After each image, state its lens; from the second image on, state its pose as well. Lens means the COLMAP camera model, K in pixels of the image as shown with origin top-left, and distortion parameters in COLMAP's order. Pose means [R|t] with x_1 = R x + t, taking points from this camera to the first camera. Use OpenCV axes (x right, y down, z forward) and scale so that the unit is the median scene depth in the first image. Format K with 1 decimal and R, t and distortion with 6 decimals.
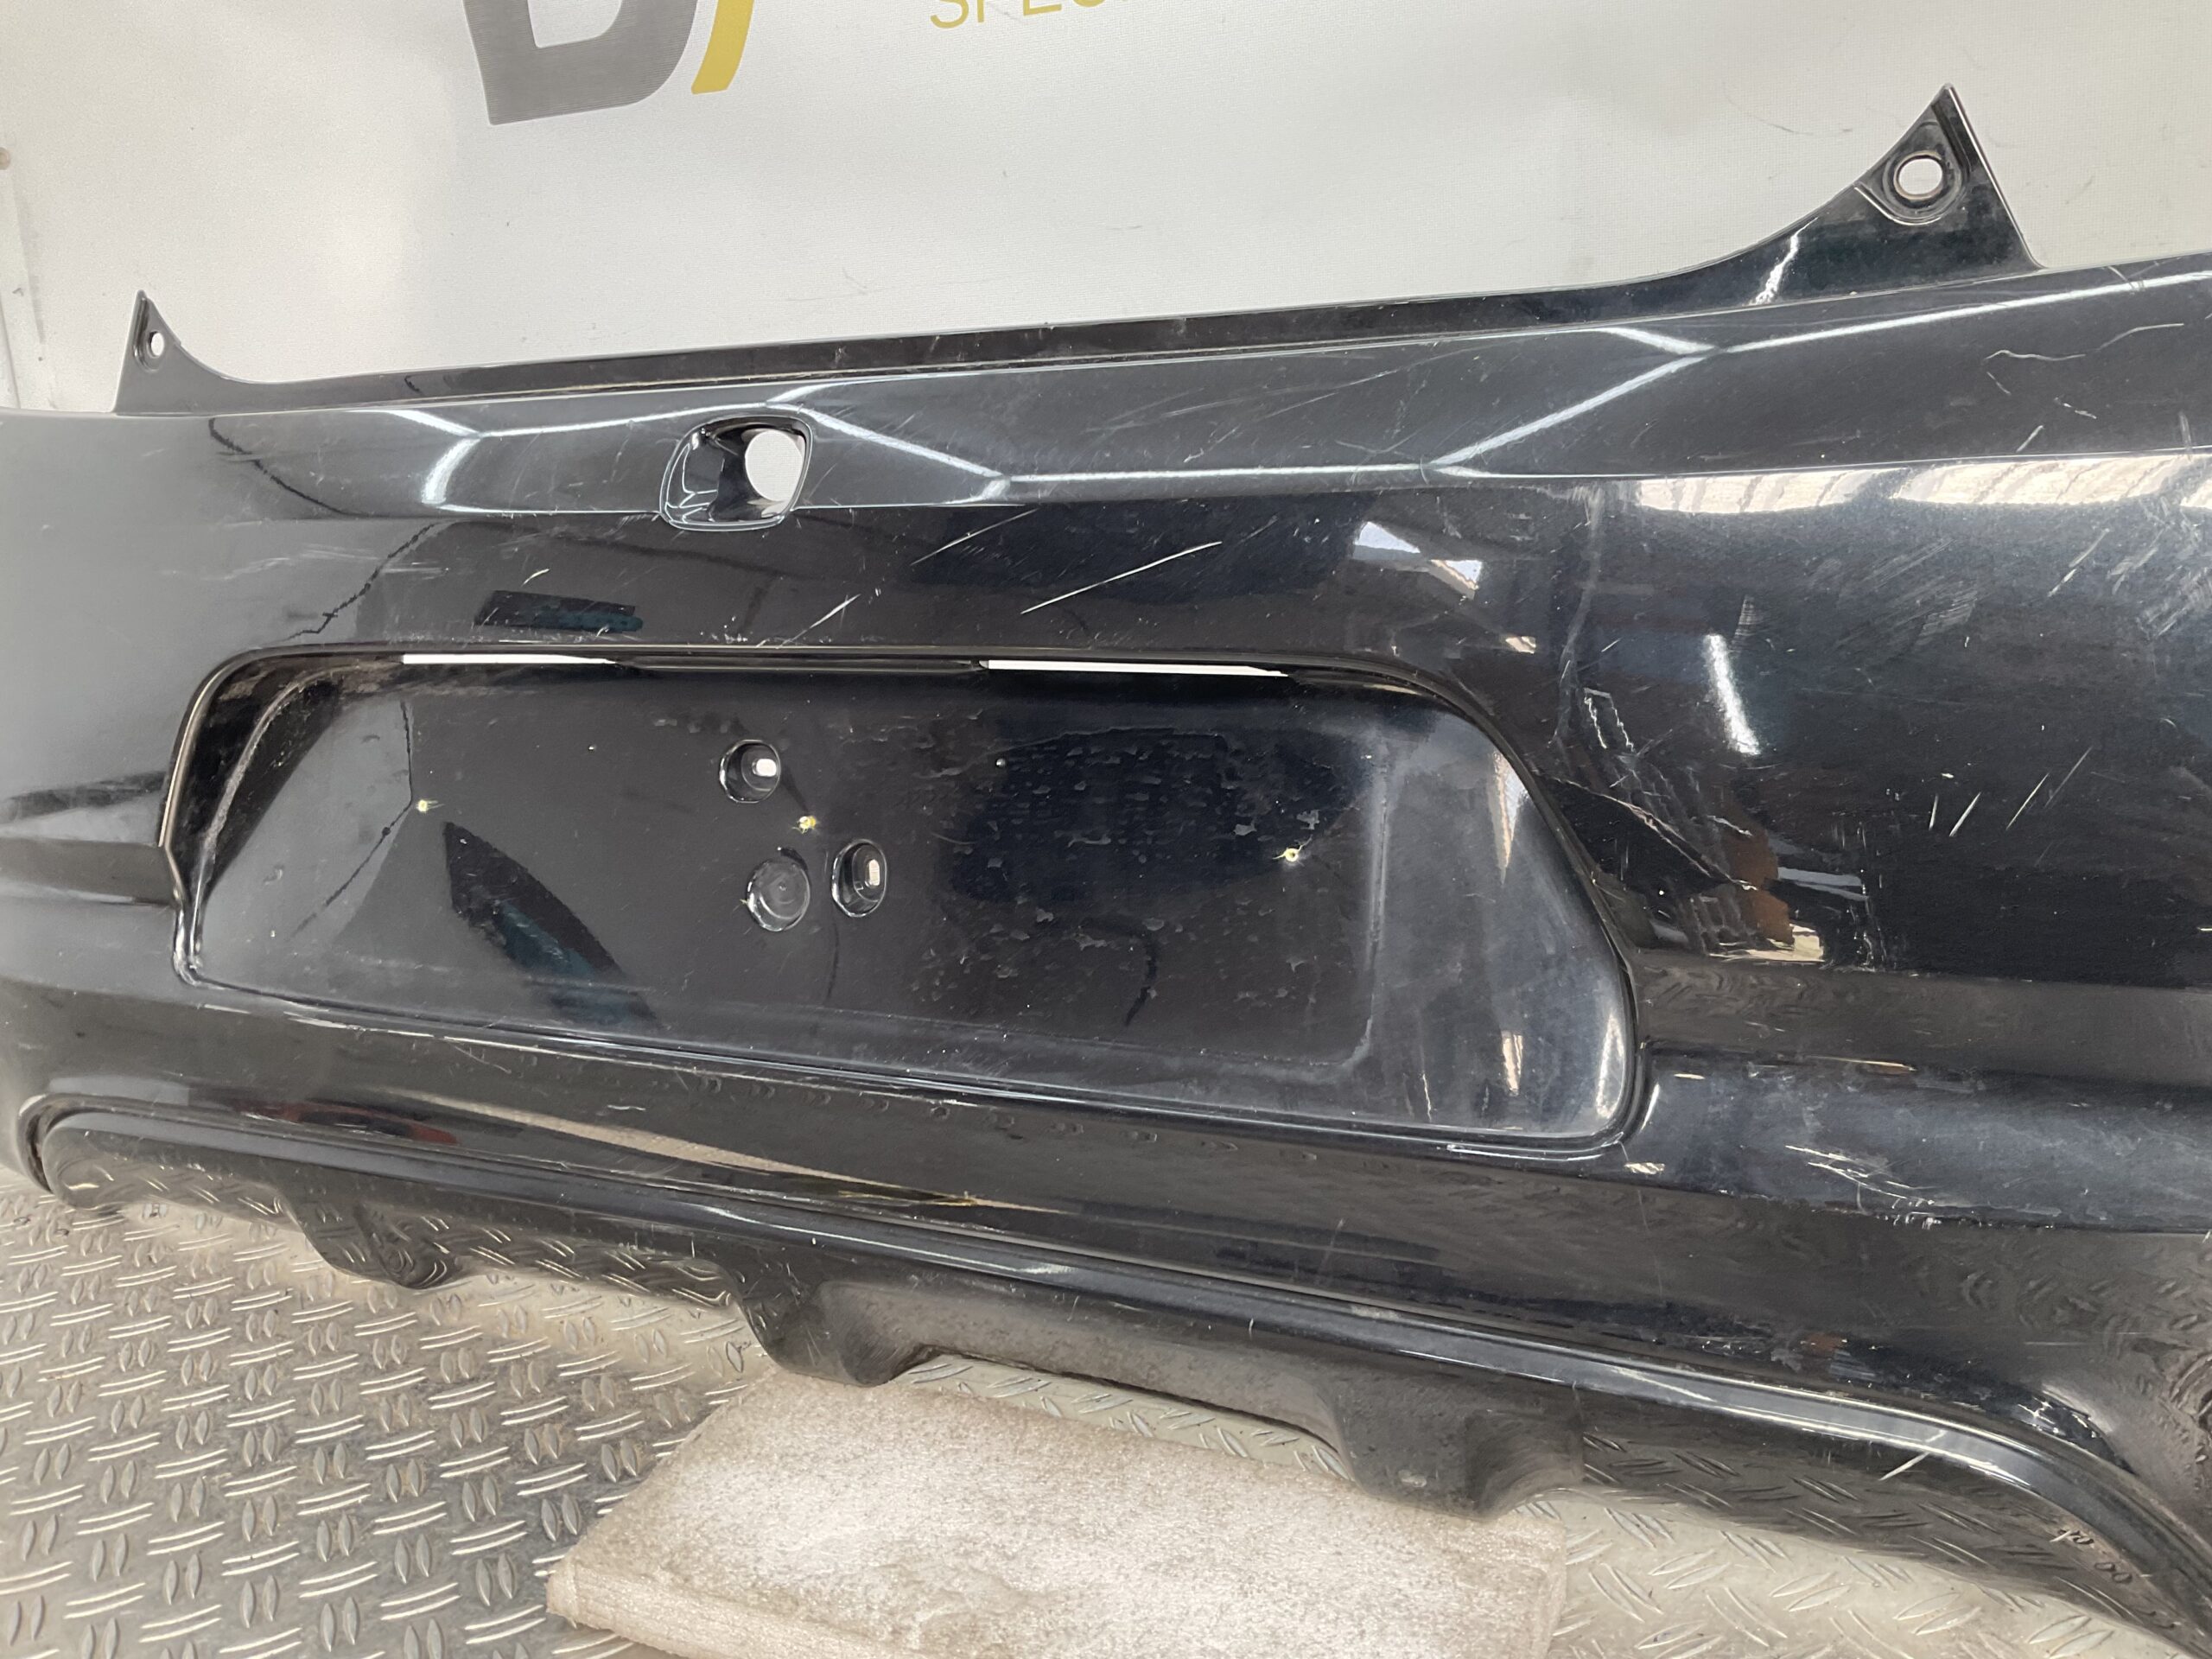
lens RADIAL K [[1810.2, 0, 1106.0], [0, 1810.2, 829.5], [0, 0, 1]] dist [0.130101, -0.266685]
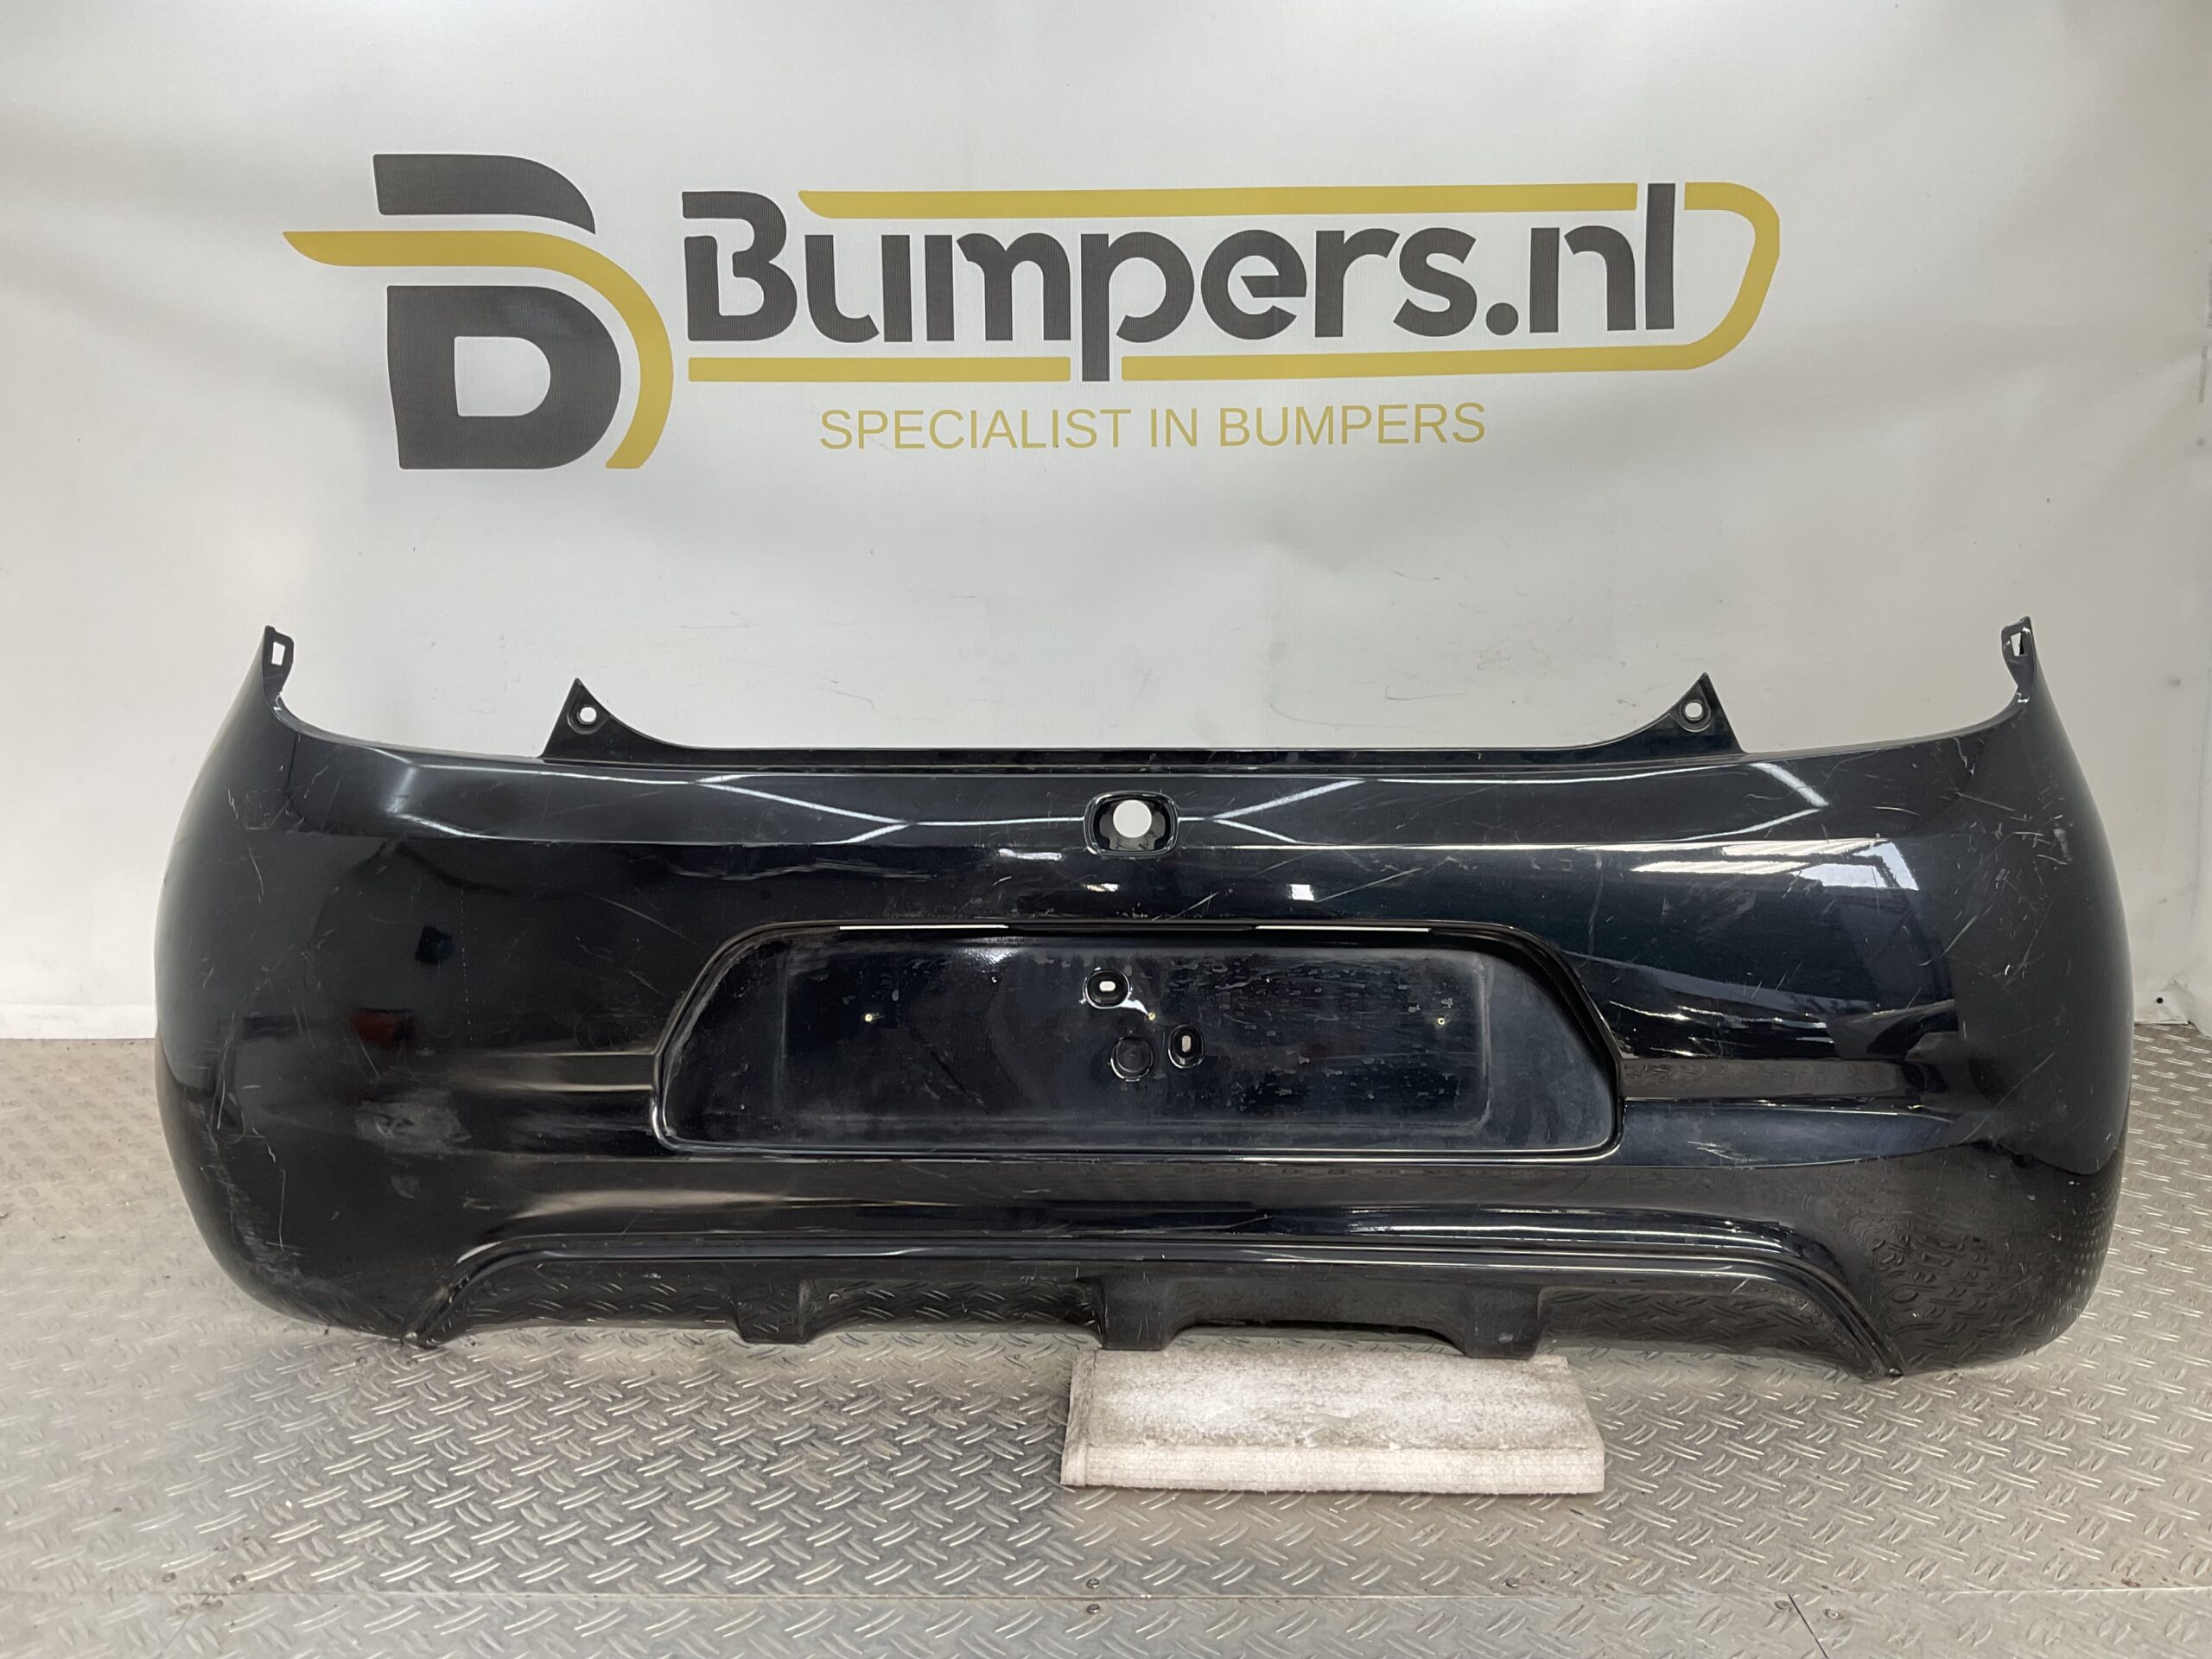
lens RADIAL K [[1810.2, 0, 1106.0], [0, 1810.2, 829.5], [0, 0, 1]] dist [0.130101, -0.266685]
pose [[0.920724, -0.000074, 0.390214, -0.997551], [0.043025, 0.993922, -0.101330, -0.008279], [-0.387835, 0.110086, 0.915131, -0.697972]]
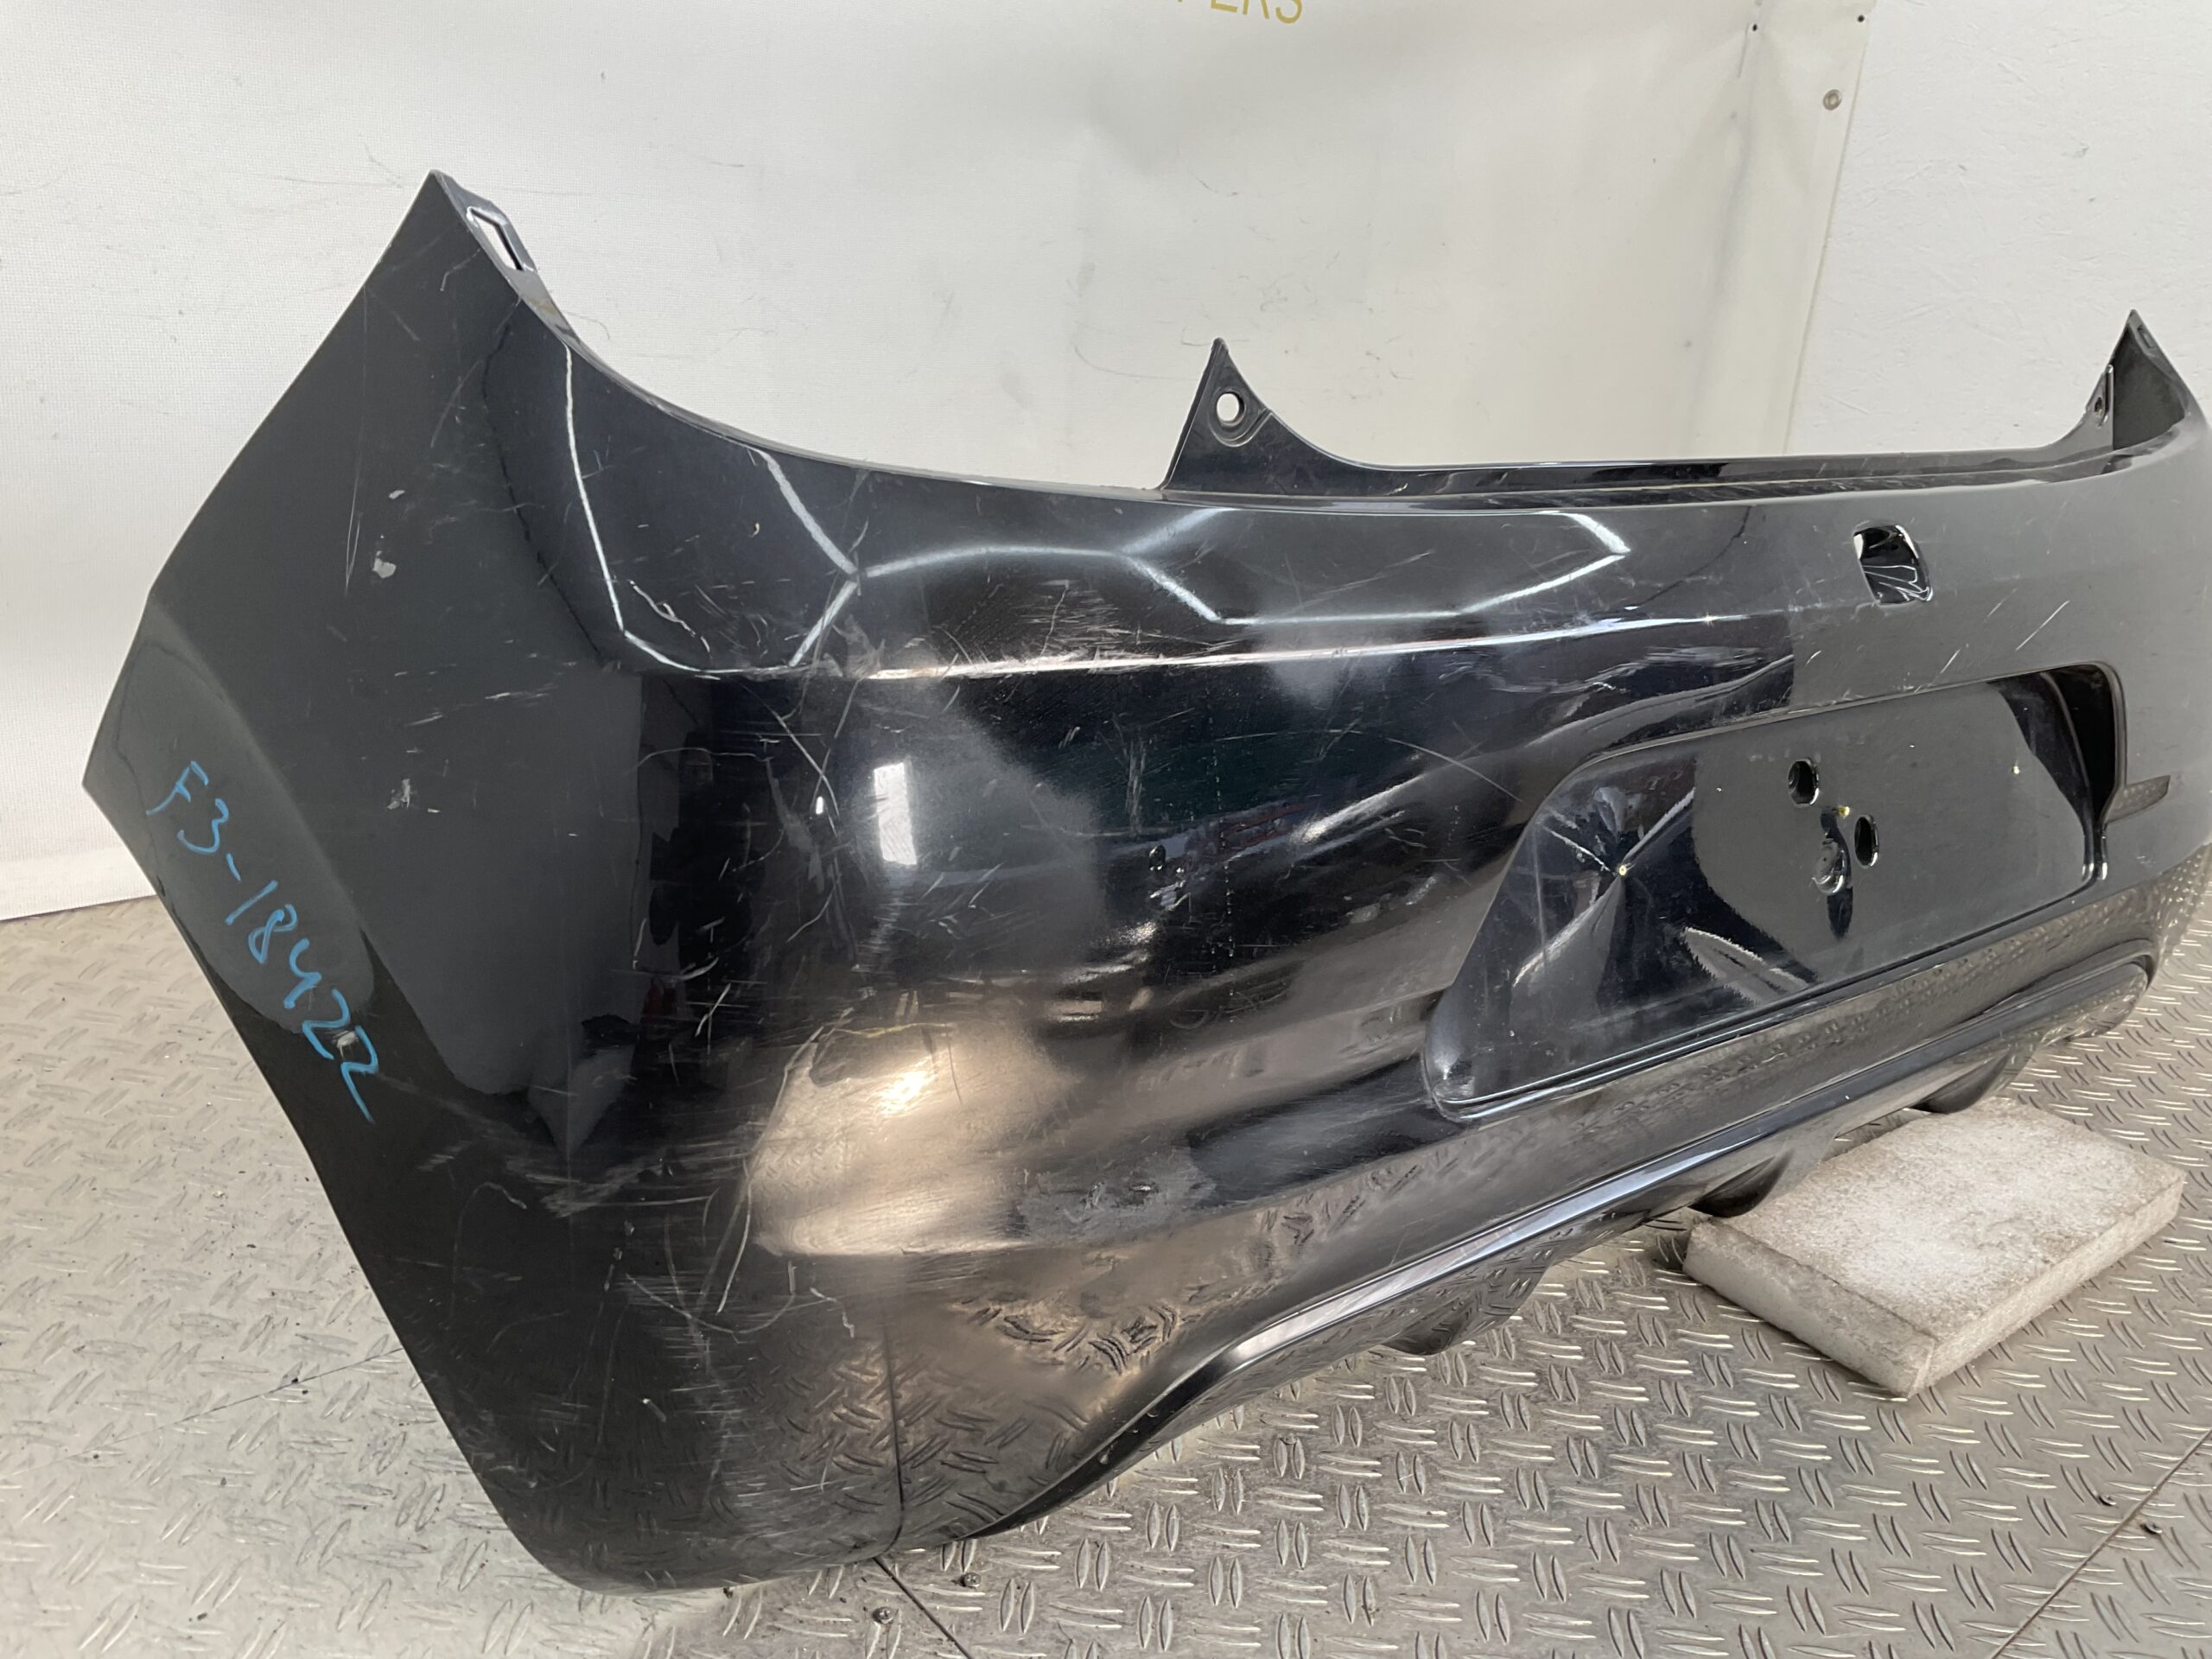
lens RADIAL K [[1810.2, 0, 1106.0], [0, 1810.2, 829.5], [0, 0, 1]] dist [0.130101, -0.266685]
pose [[0.409570, -0.202119, 0.889607, -1.823362], [0.093605, 0.979312, 0.179405, -0.325349], [-0.907464, 0.009792, 0.420016, 1.004651]]
